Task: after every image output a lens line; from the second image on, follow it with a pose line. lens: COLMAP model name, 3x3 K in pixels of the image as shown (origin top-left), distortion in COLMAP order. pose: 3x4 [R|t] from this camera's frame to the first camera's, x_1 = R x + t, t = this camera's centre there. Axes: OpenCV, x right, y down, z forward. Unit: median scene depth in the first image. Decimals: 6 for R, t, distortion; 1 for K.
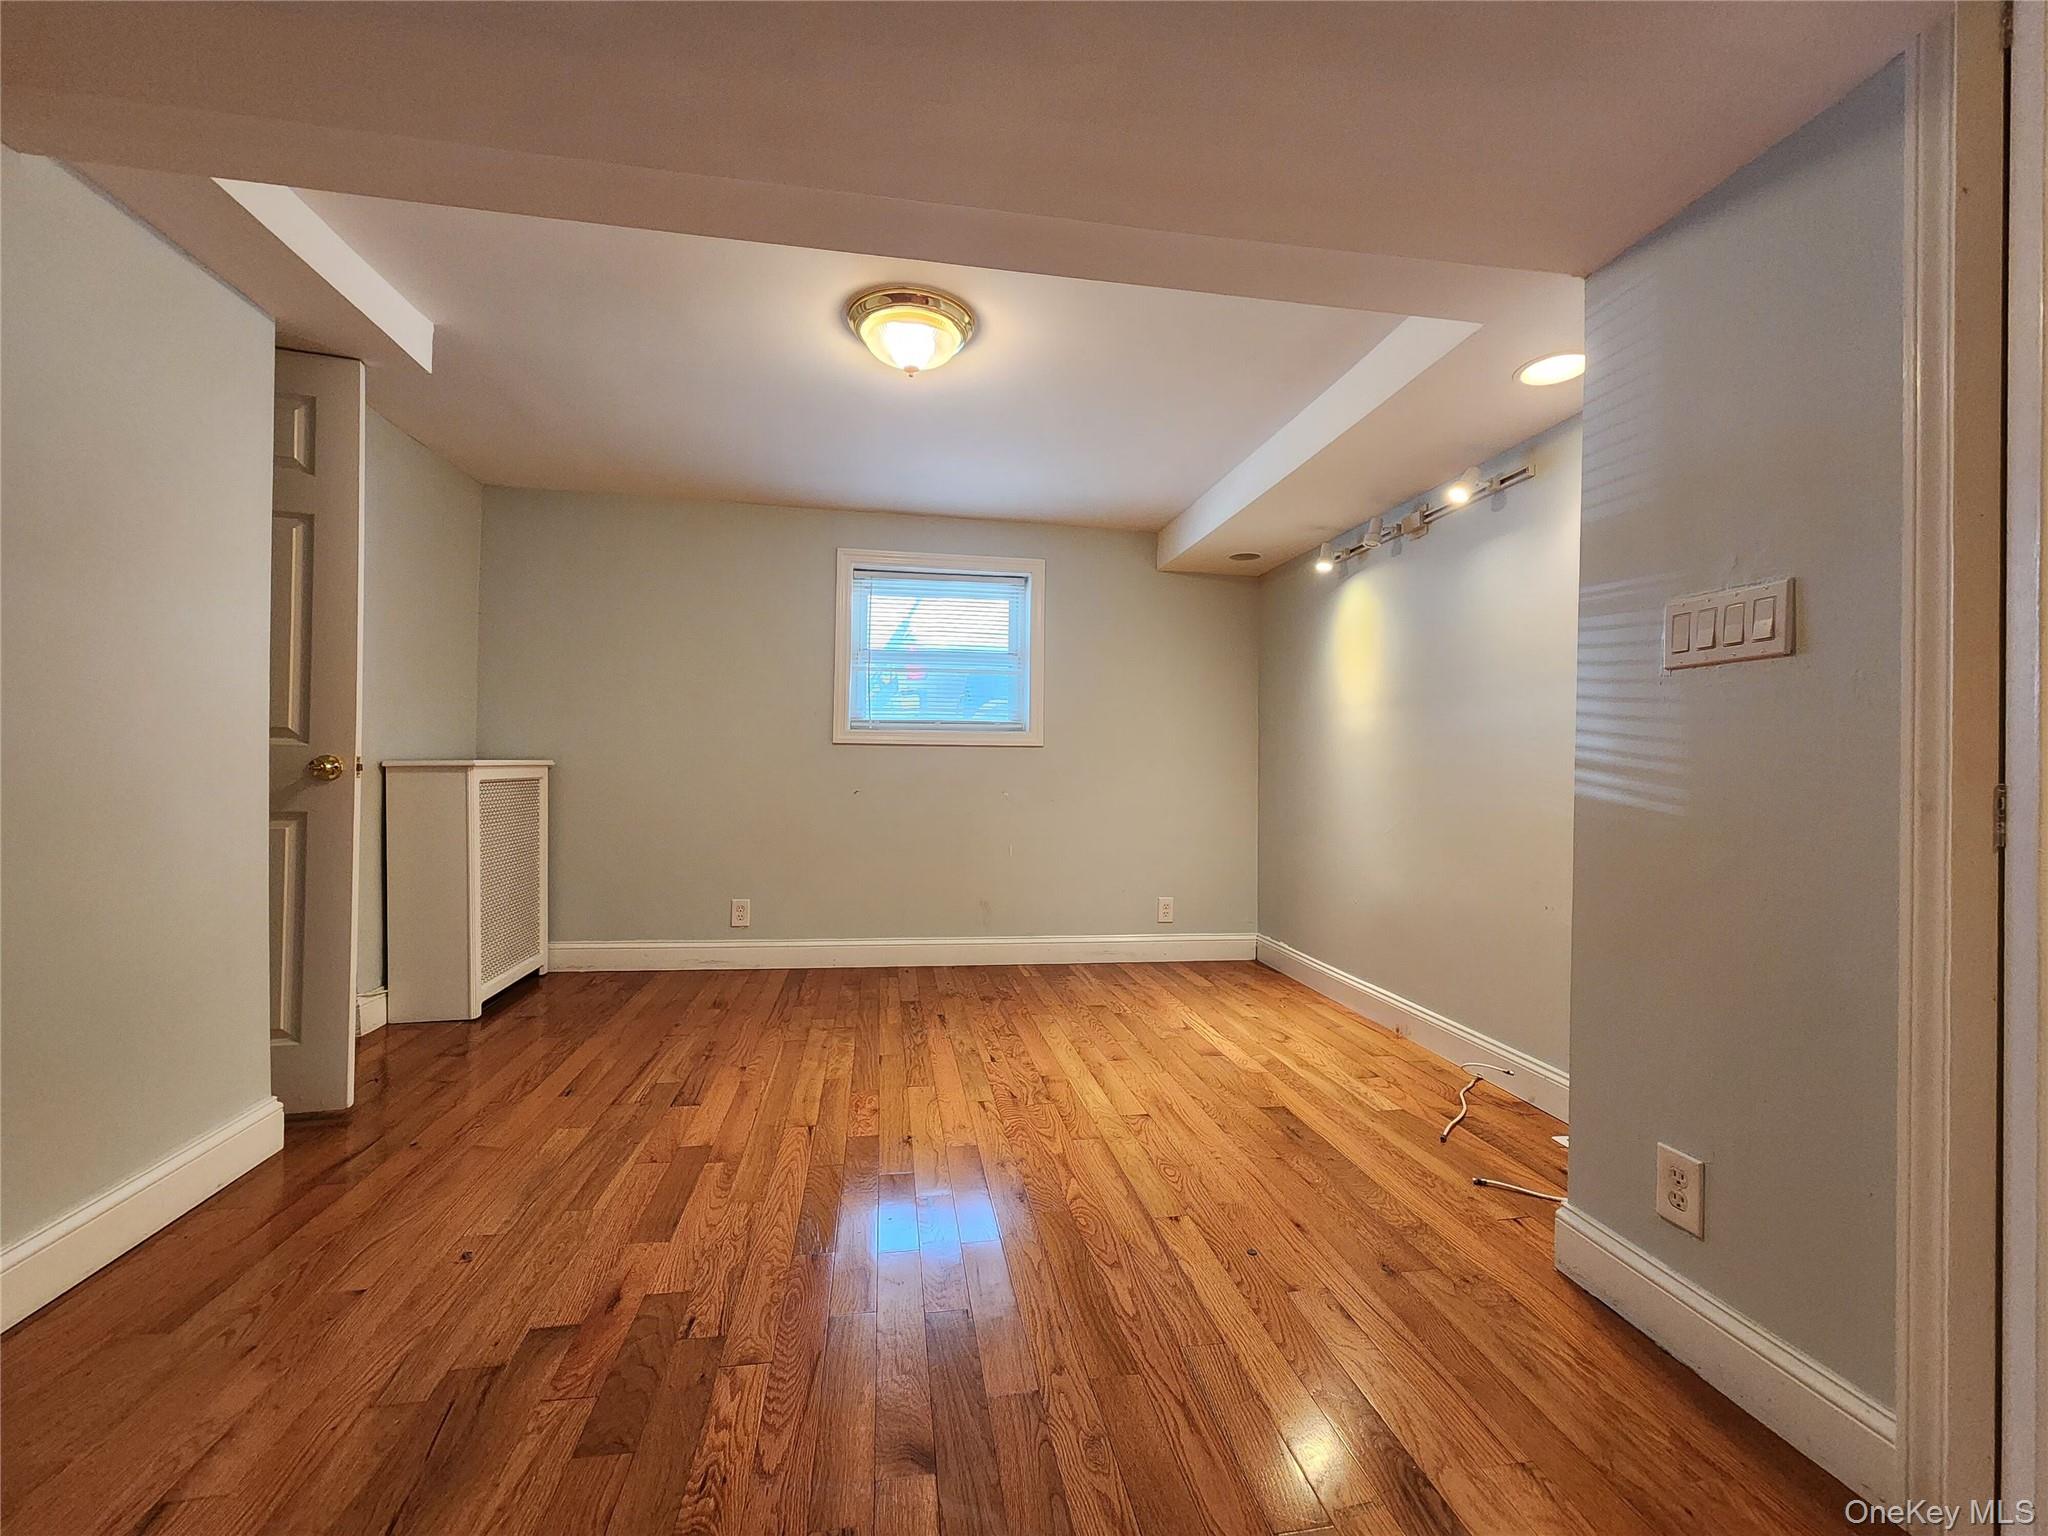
lens RADIAL K [[841.3, 0, 1030.1], [0, 841.3, 767.1], [0, 0, 1]] dist [0.003814, -0.000477]
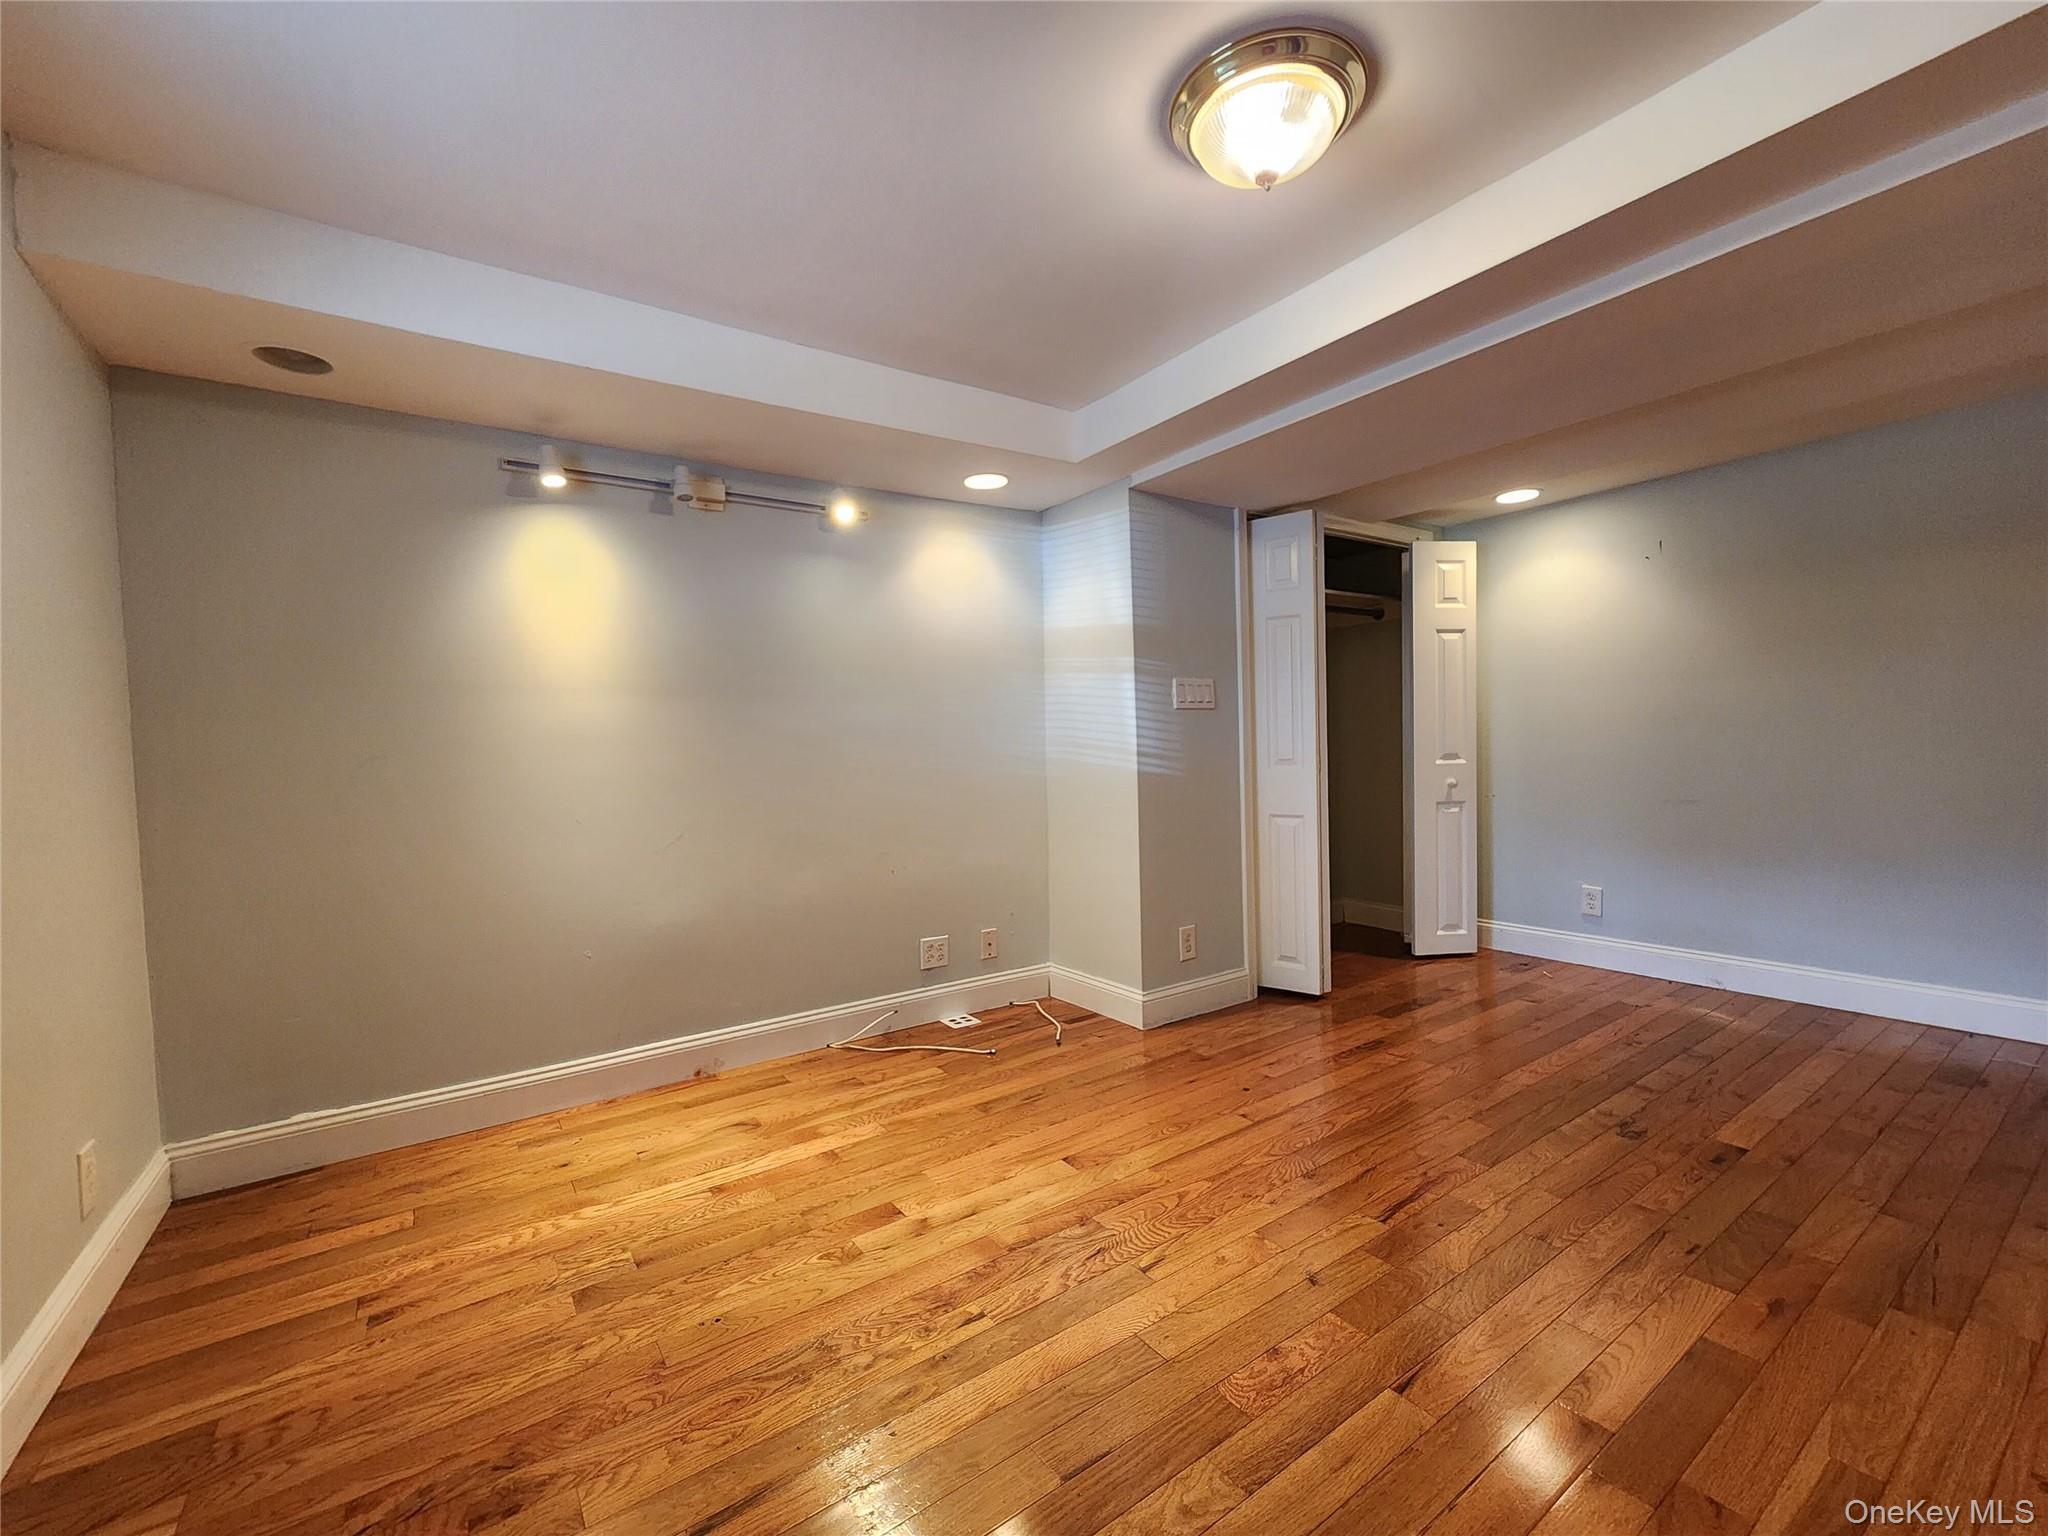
lens RADIAL K [[841.3, 0, 1030.4], [0, 841.3, 764.9], [0, 0, 1]] dist [0.003814, -0.000477]
pose [[-0.421530, -0.022901, 0.906525, -0.789796], [0.021700, 0.999140, 0.035331, -0.043419], [-0.906555, 0.034565, -0.420671, 1.711423]]
